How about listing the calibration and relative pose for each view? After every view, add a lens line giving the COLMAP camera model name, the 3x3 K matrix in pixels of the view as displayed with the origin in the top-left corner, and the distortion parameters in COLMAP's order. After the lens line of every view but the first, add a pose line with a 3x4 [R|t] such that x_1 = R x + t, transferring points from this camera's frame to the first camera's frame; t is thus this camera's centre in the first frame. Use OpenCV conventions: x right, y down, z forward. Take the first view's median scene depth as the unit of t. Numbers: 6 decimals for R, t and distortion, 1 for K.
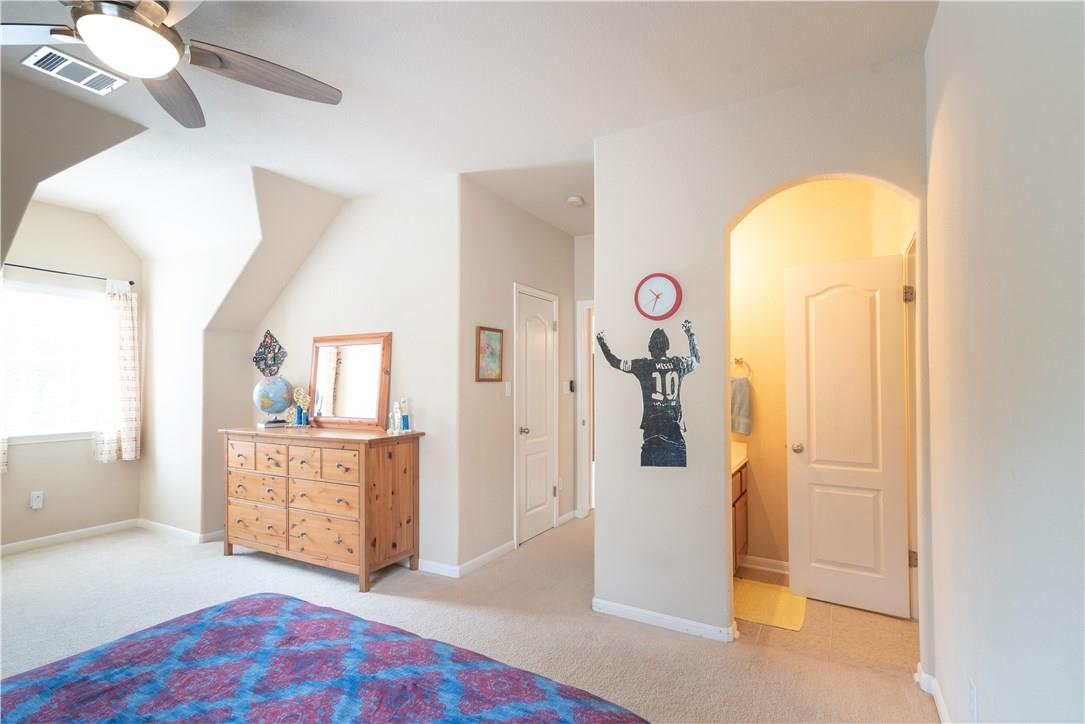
lens RADIAL K [[501.0, 0, 543.9], [0, 501.0, 384.6], [0, 0, 1]] dist [-0.000263, -0.000038]
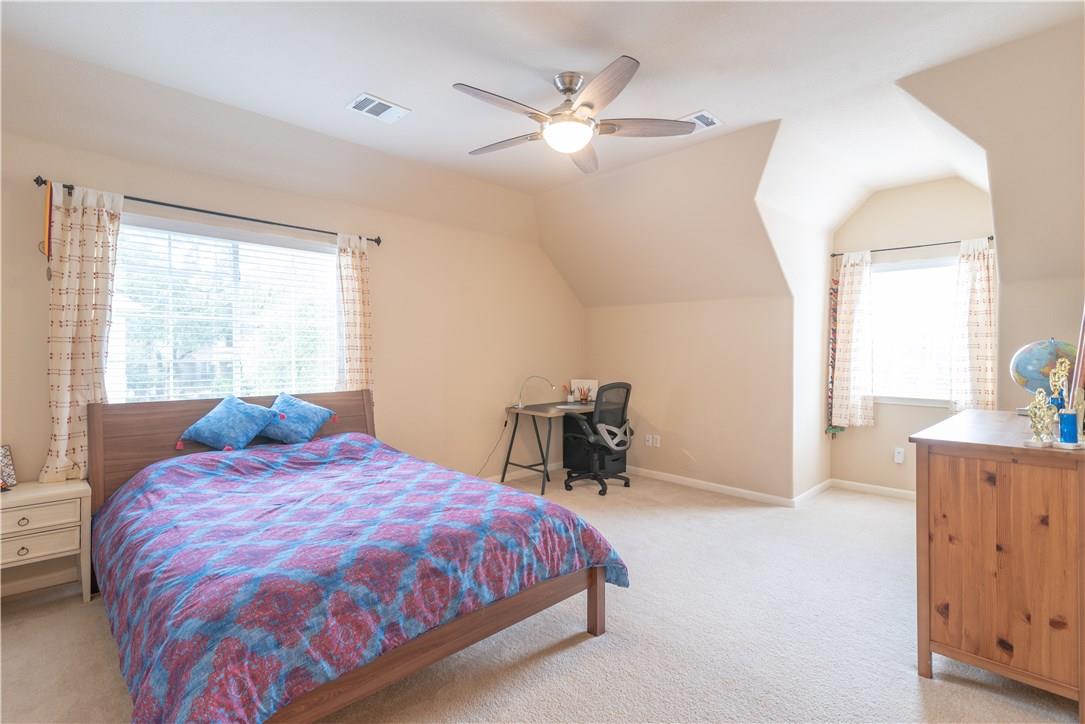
lens RADIAL K [[513.2, 0, 542.5], [0, 513.2, 362.0], [0, 0, 1]] dist [0.000363, 0.000104]
pose [[-0.290059, 0.016902, -0.956859, 0.372175], [0.000342, 0.999846, 0.017558, 0.000630], [0.957009, 0.004766, -0.290021, 0.660101]]
